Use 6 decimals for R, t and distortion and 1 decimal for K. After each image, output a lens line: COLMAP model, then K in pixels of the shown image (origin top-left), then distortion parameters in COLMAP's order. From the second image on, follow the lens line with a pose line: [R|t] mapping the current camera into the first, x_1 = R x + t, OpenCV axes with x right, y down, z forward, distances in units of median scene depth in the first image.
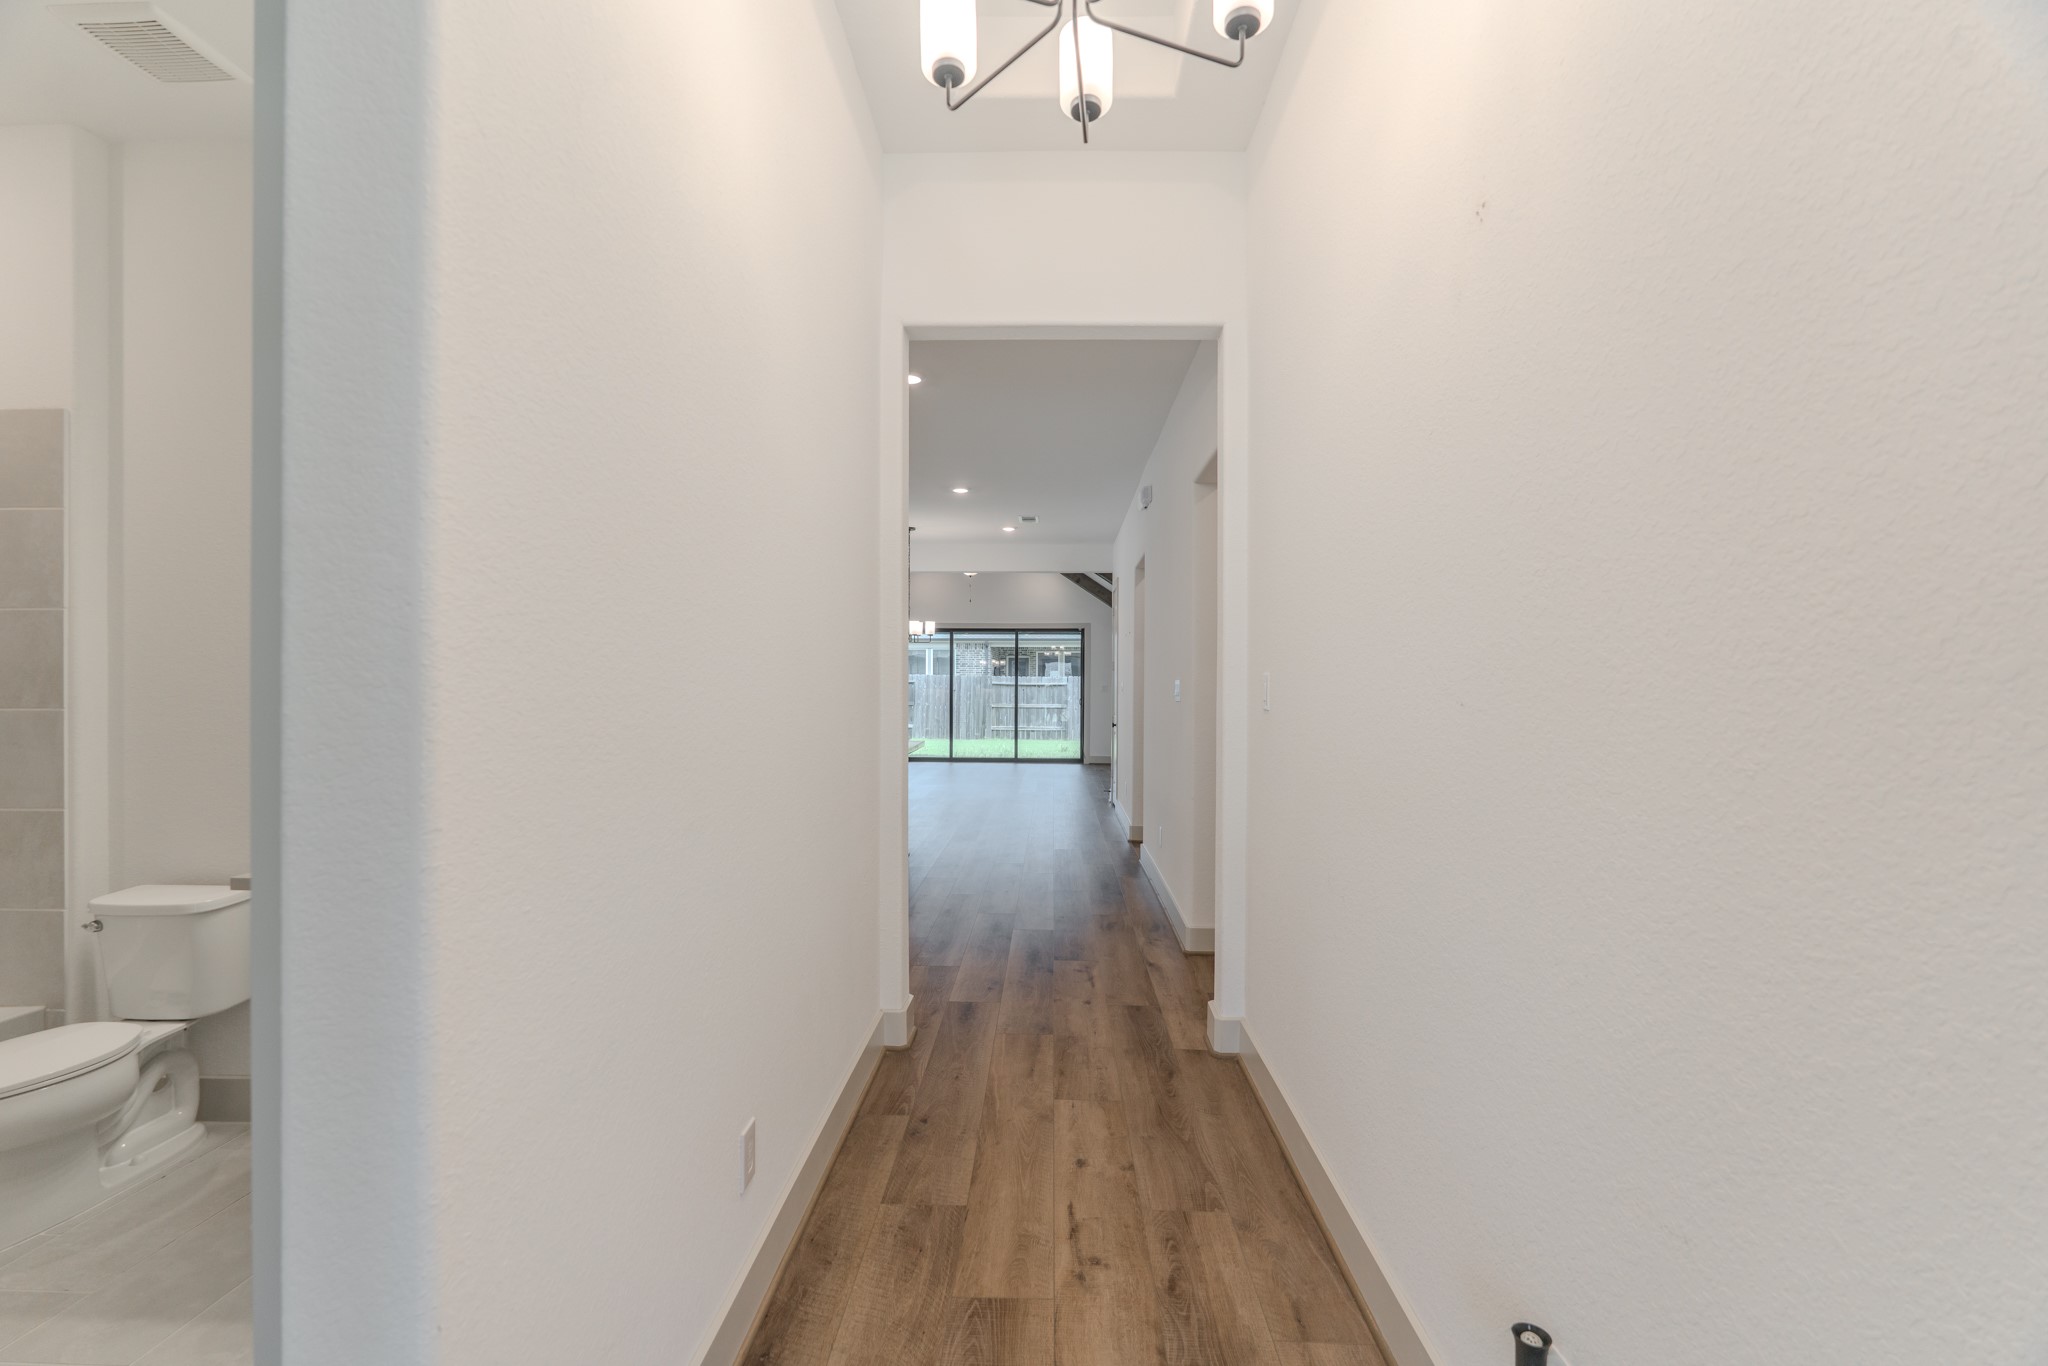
lens RADIAL K [[908.6, 0, 1020.7], [0, 908.6, 691.8], [0, 0, 1]] dist [-0.011770, 0.000811]
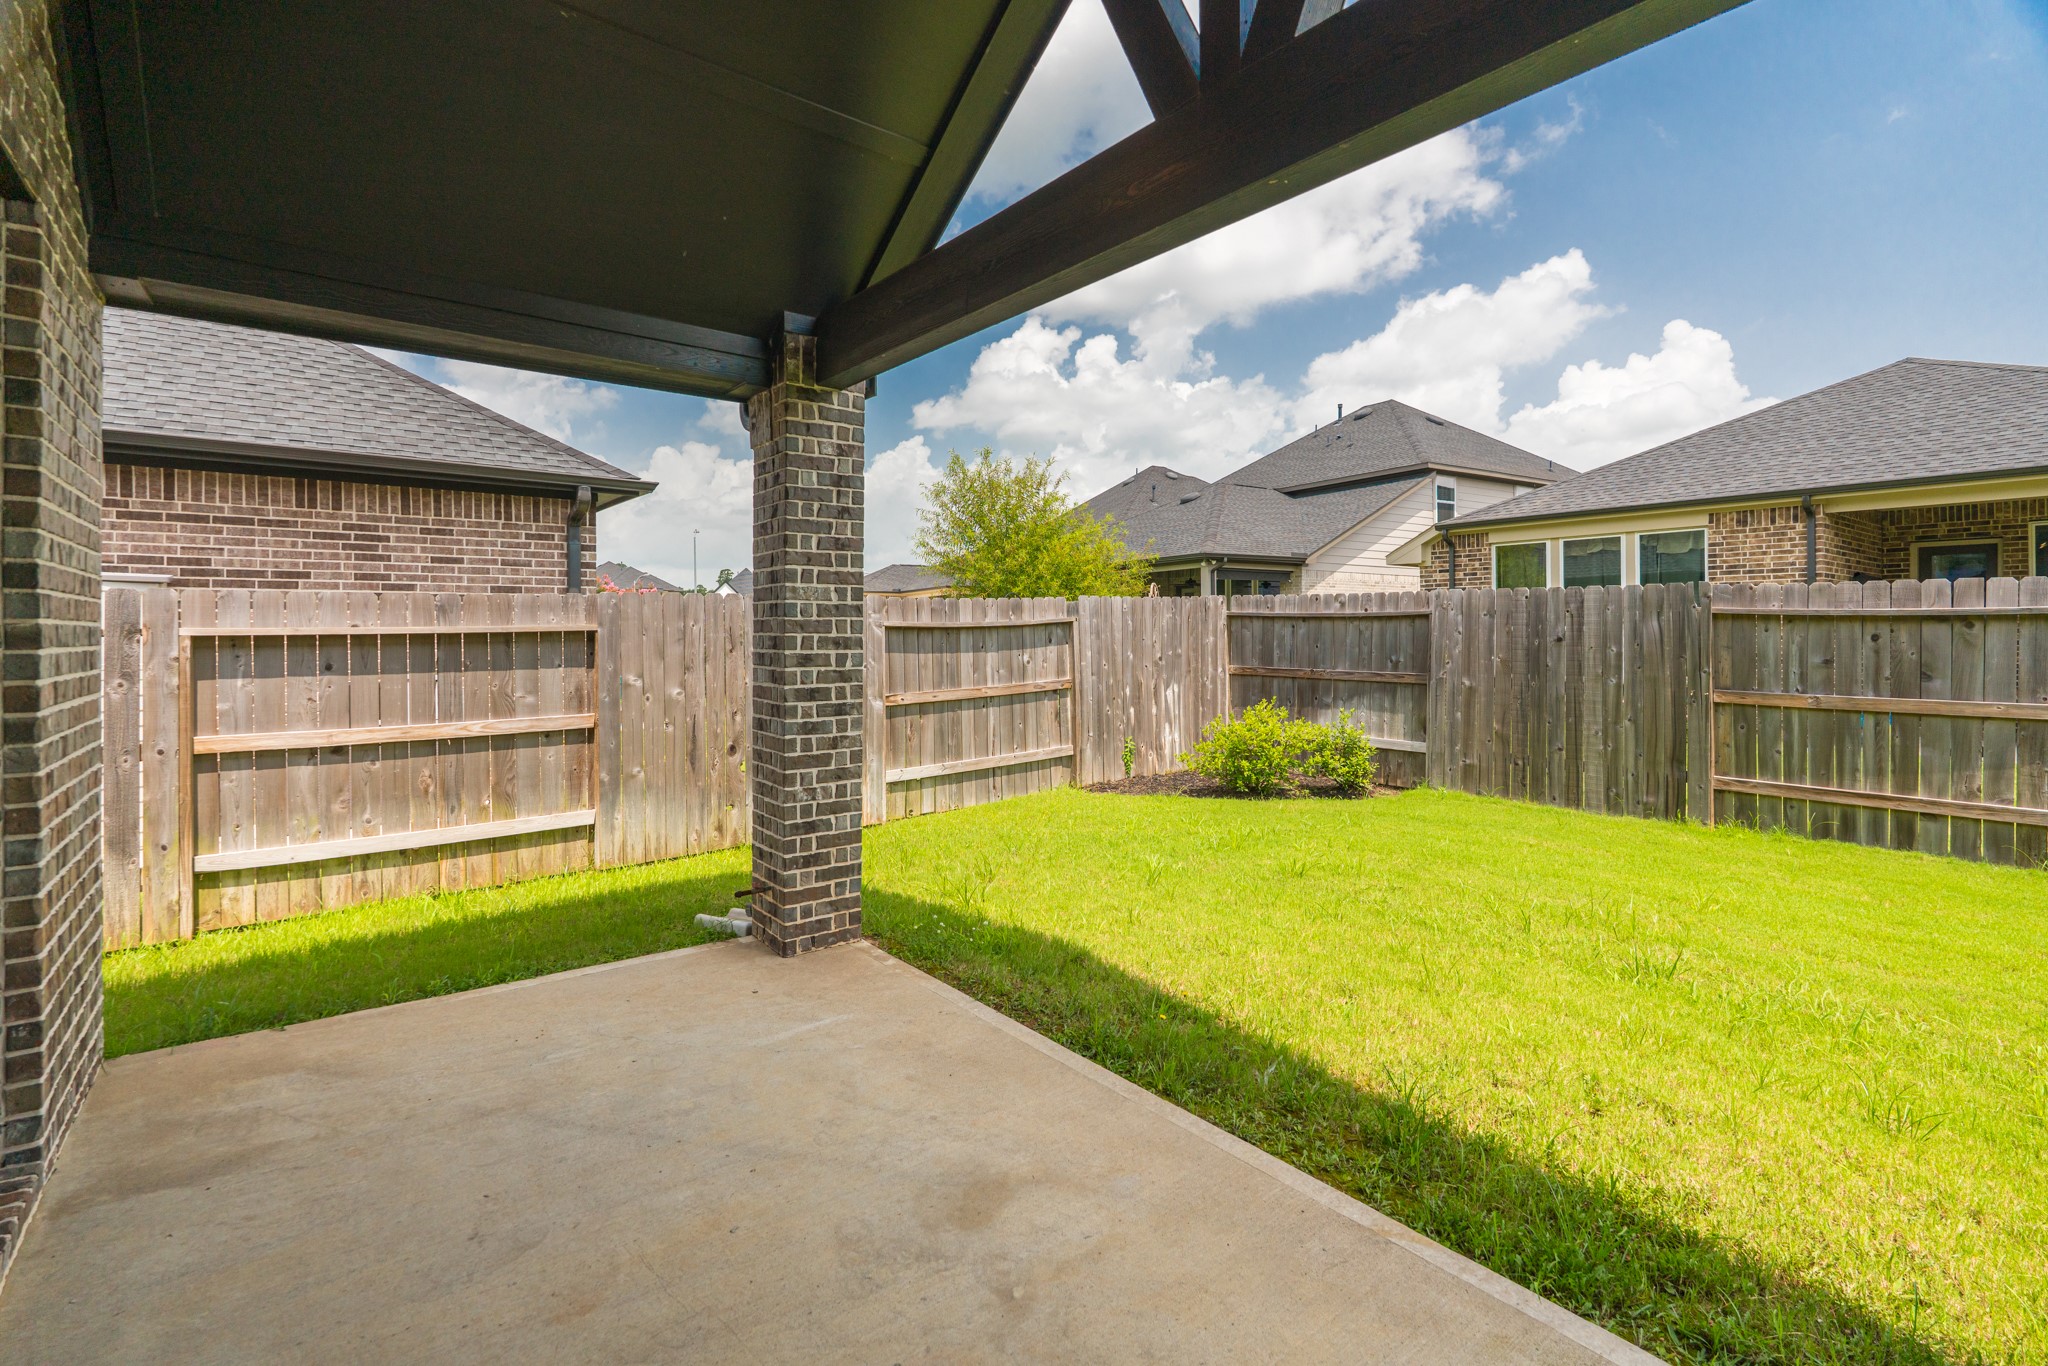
lens RADIAL K [[922.3, 0, 1045.0], [0, 922.3, 636.7], [0, 0, 1]] dist [-0.011036, 0.000307]
pose [[0.670119, -0.000573, -0.742254, 0.034579], [-0.000812, 0.999999, -0.001505, -0.001440], [0.742254, 0.001611, 0.670117, 0.682975]]
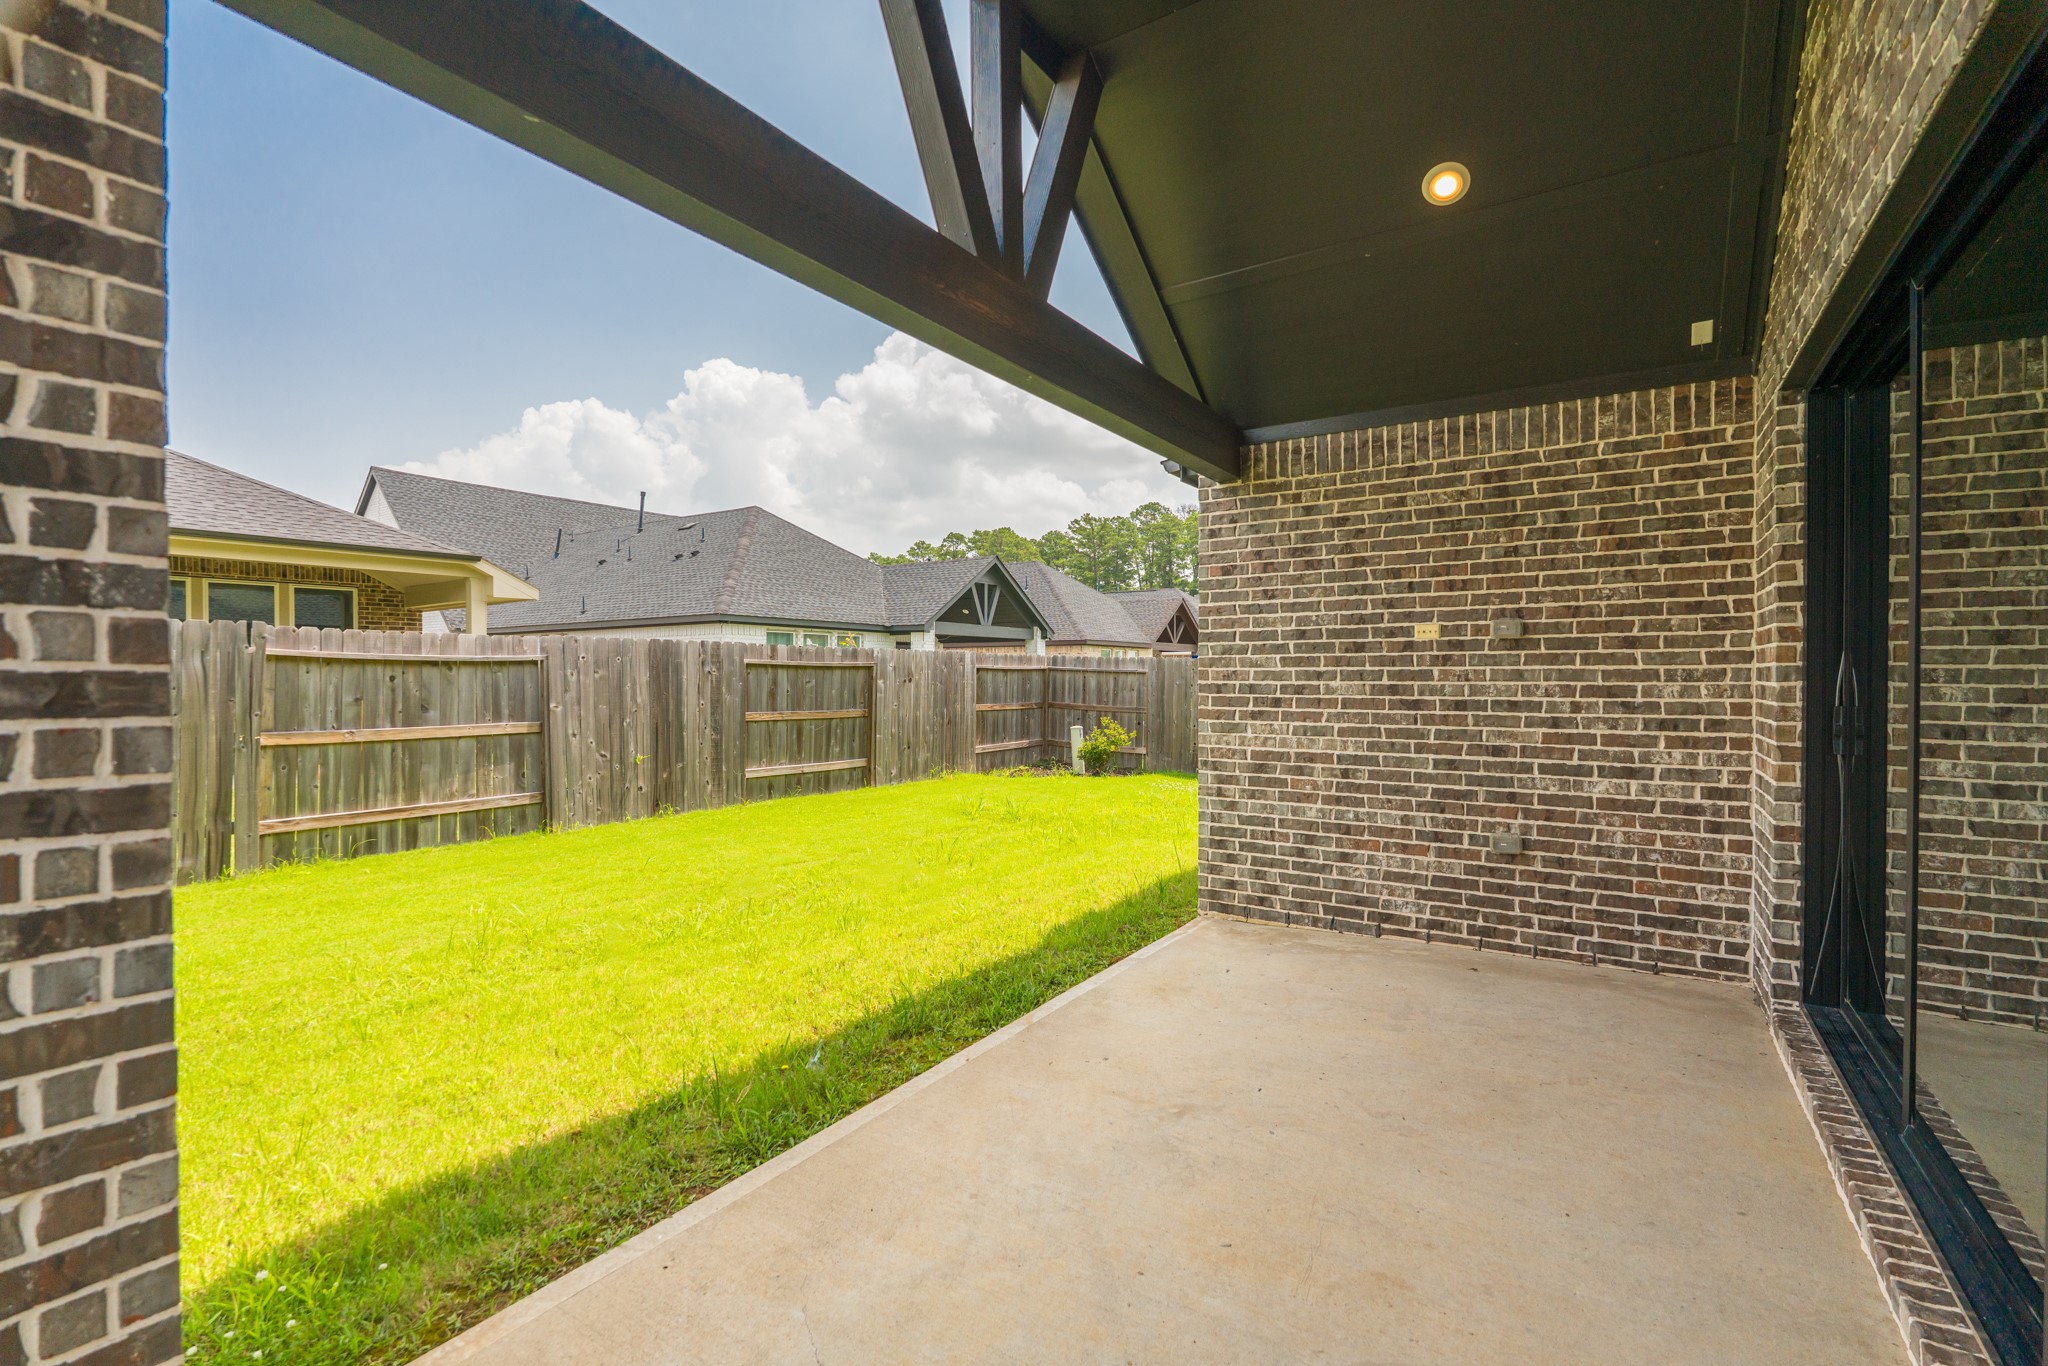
lens RADIAL K [[895.7, 0, 1022.9], [0, 895.7, 690.6], [0, 0, 1]] dist [-0.008822, 0.001500]
pose [[0.519744, -0.020030, 0.854087, -0.132416], [0.008136, 0.999796, 0.018496, -0.001451], [-0.854283, -0.002664, 0.519801, 0.691091]]
